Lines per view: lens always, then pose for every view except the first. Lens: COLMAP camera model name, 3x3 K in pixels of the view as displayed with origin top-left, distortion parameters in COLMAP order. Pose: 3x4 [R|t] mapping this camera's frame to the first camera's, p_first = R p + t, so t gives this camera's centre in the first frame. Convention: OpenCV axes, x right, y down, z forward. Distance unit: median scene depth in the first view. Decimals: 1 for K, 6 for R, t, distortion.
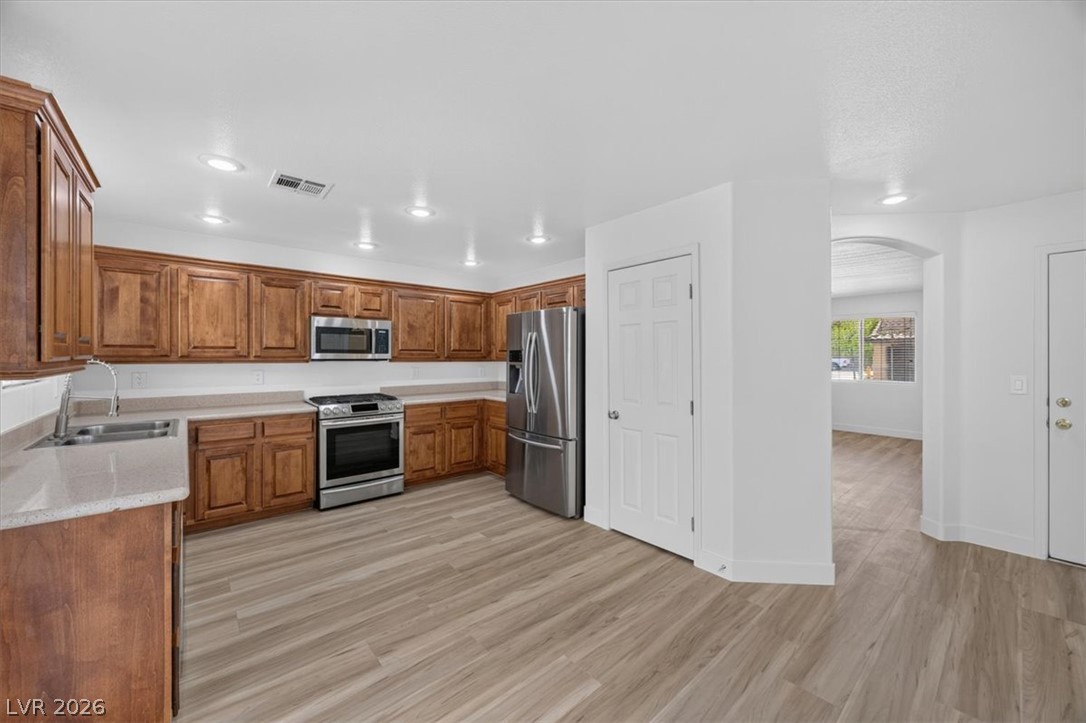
lens RADIAL K [[402.7, 0, 526.4], [0, 402.7, 357.1], [0, 0, 1]] dist [-0.001383, -0.000188]
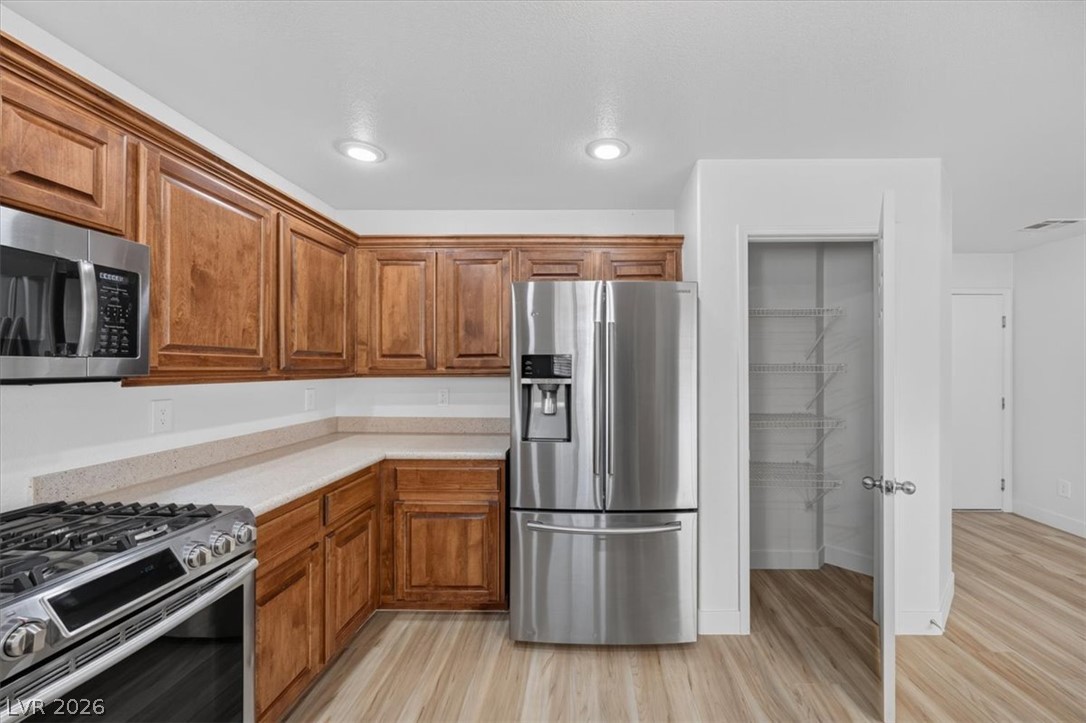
lens RADIAL K [[424.3, 0, 569.3], [0, 424.3, 366.0], [0, 0, 1]] dist [-0.000335, -0.000153]
pose [[0.642646, 0.001473, 0.766162, -0.433810], [0.000138, 0.999998, -0.002039, -0.002702], [-0.766163, 0.001416, 0.642644, 0.658287]]
